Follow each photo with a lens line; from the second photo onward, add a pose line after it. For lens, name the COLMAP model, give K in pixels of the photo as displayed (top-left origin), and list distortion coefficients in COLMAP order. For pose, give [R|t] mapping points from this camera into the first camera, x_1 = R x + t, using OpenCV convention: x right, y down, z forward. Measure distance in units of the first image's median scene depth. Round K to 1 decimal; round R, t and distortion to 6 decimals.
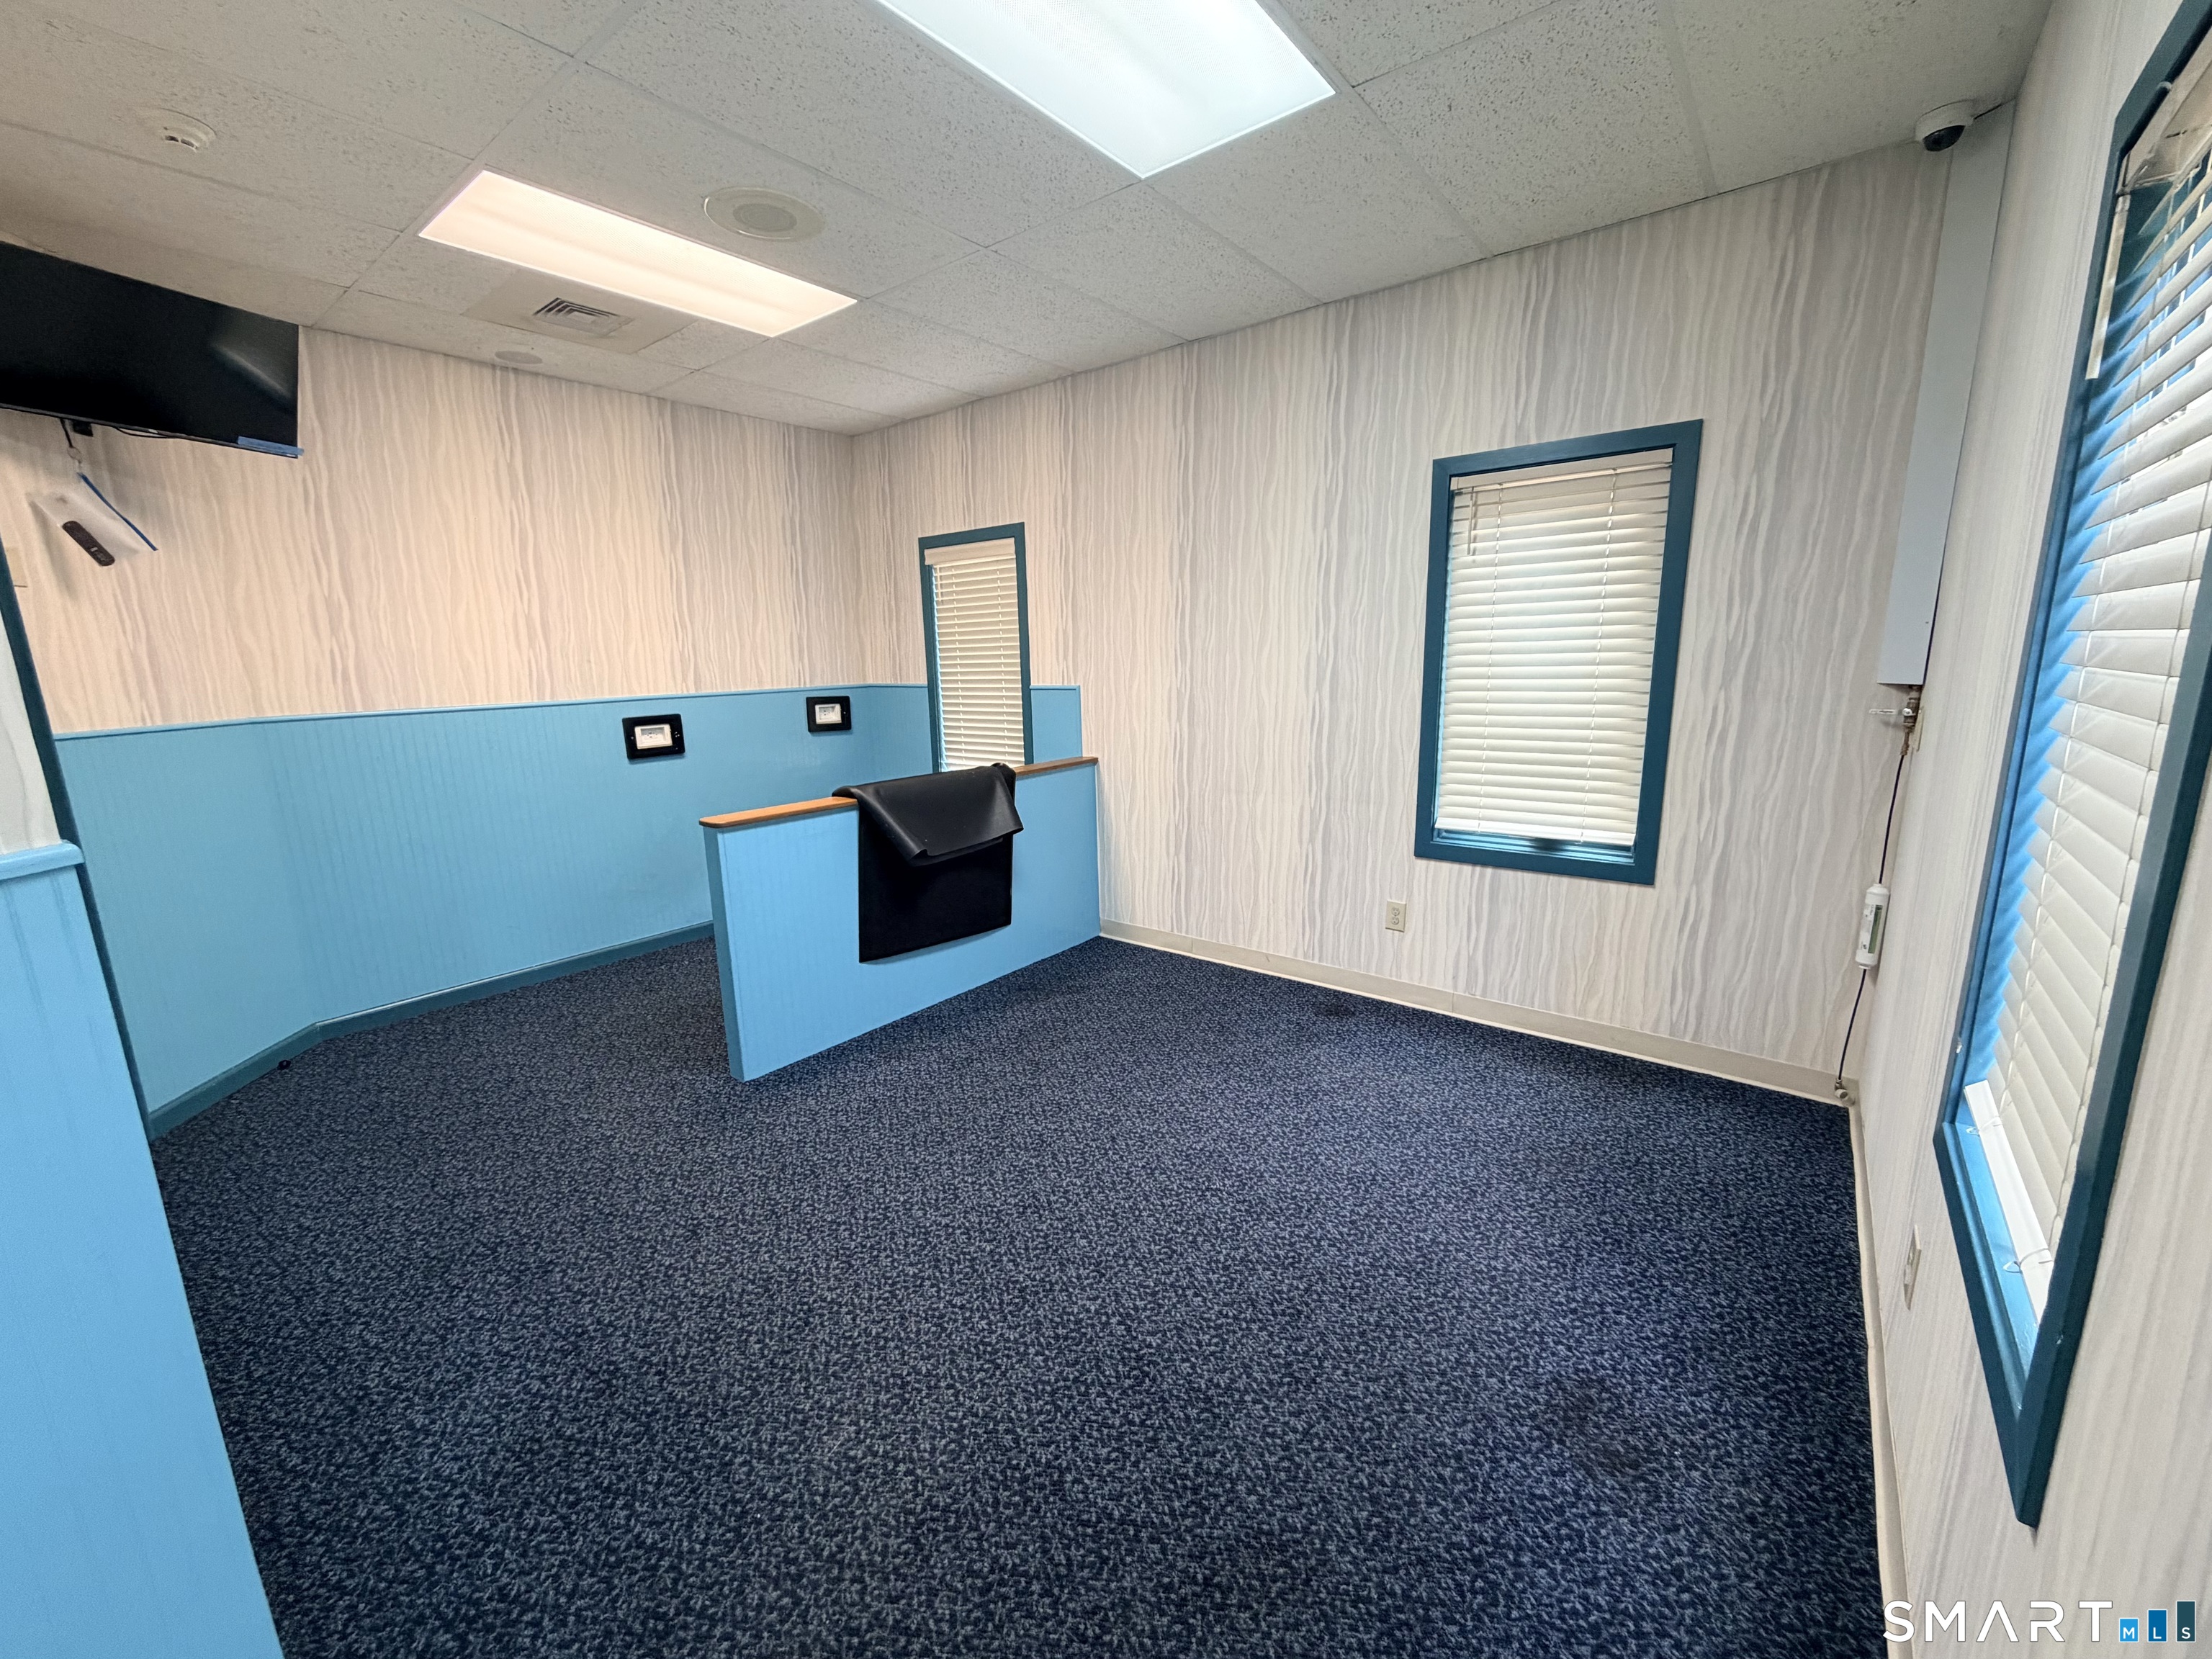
lens RADIAL K [[878.3, 0, 1101.0], [0, 878.3, 830.1], [0, 0, 1]] dist [-0.000014, 0.000722]
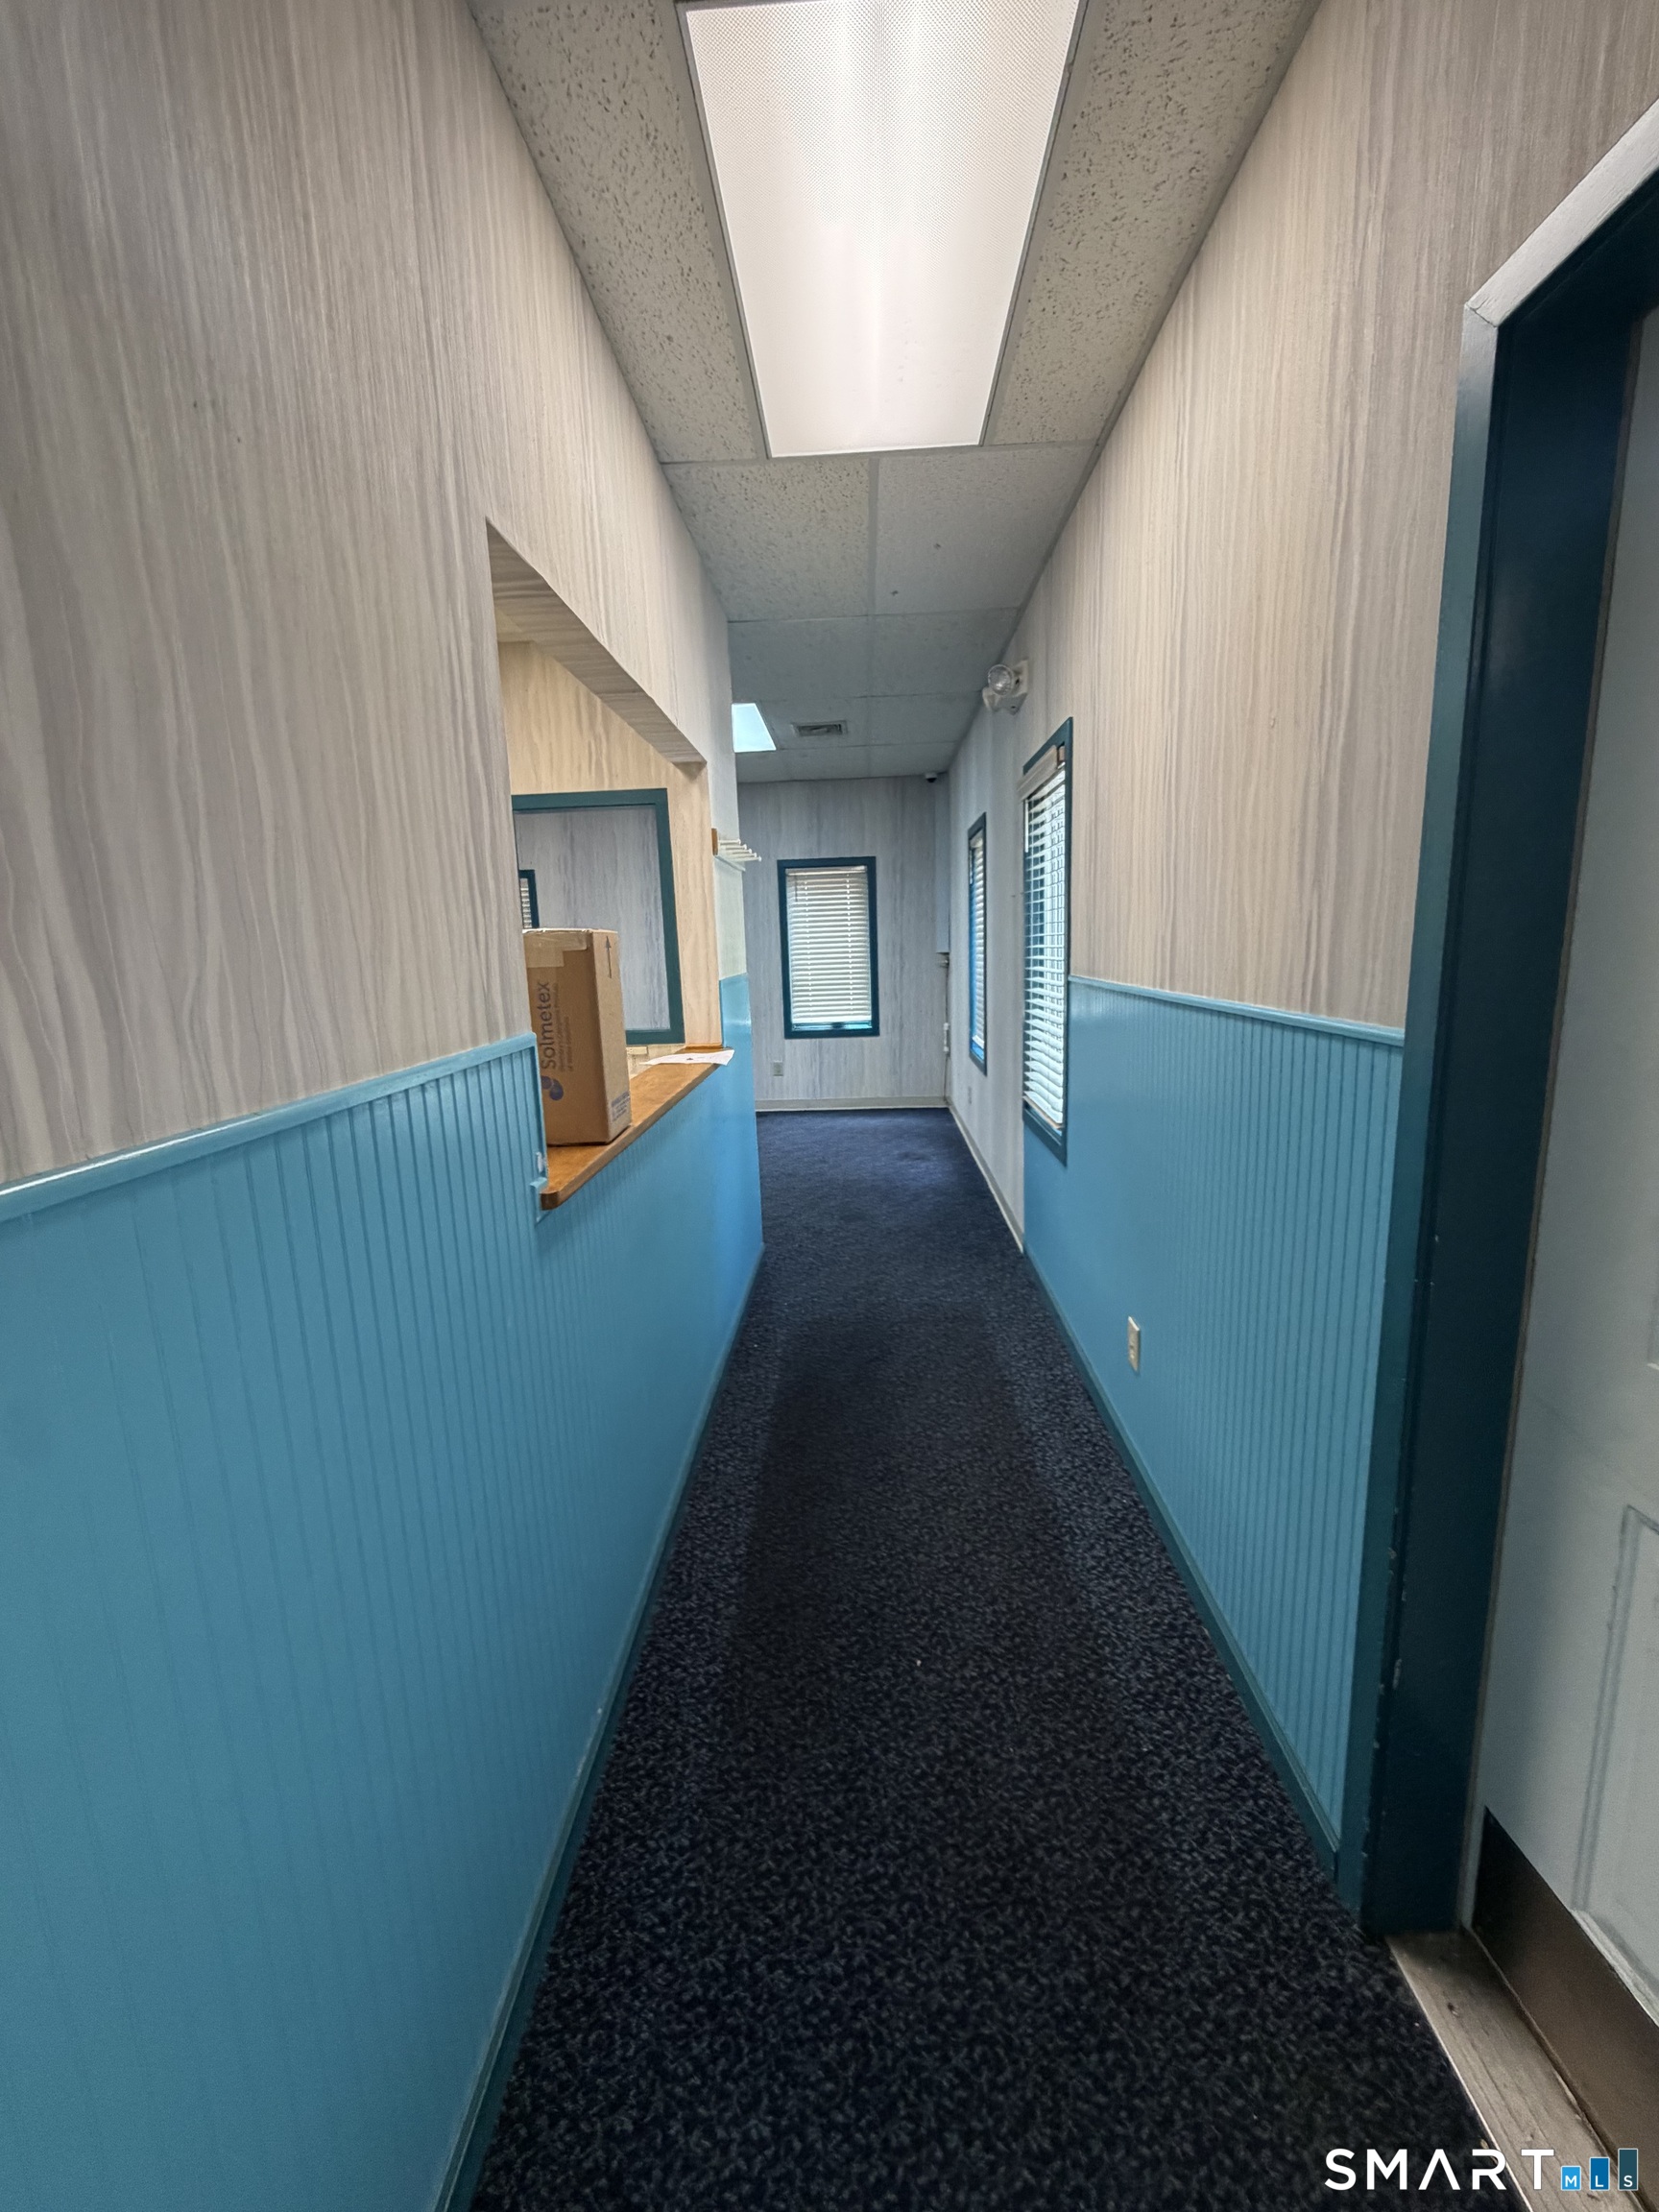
lens RADIAL K [[878.3, 0, 835.6], [0, 878.3, 1104.0], [0, 0, 1]] dist [-0.000014, 0.000722]
pose [[0.811057, -0.117409, 0.573063, -0.895724], [0.130214, 0.991308, 0.018808, 0.186462], [-0.570290, 0.059366, 0.819296, -0.932406]]
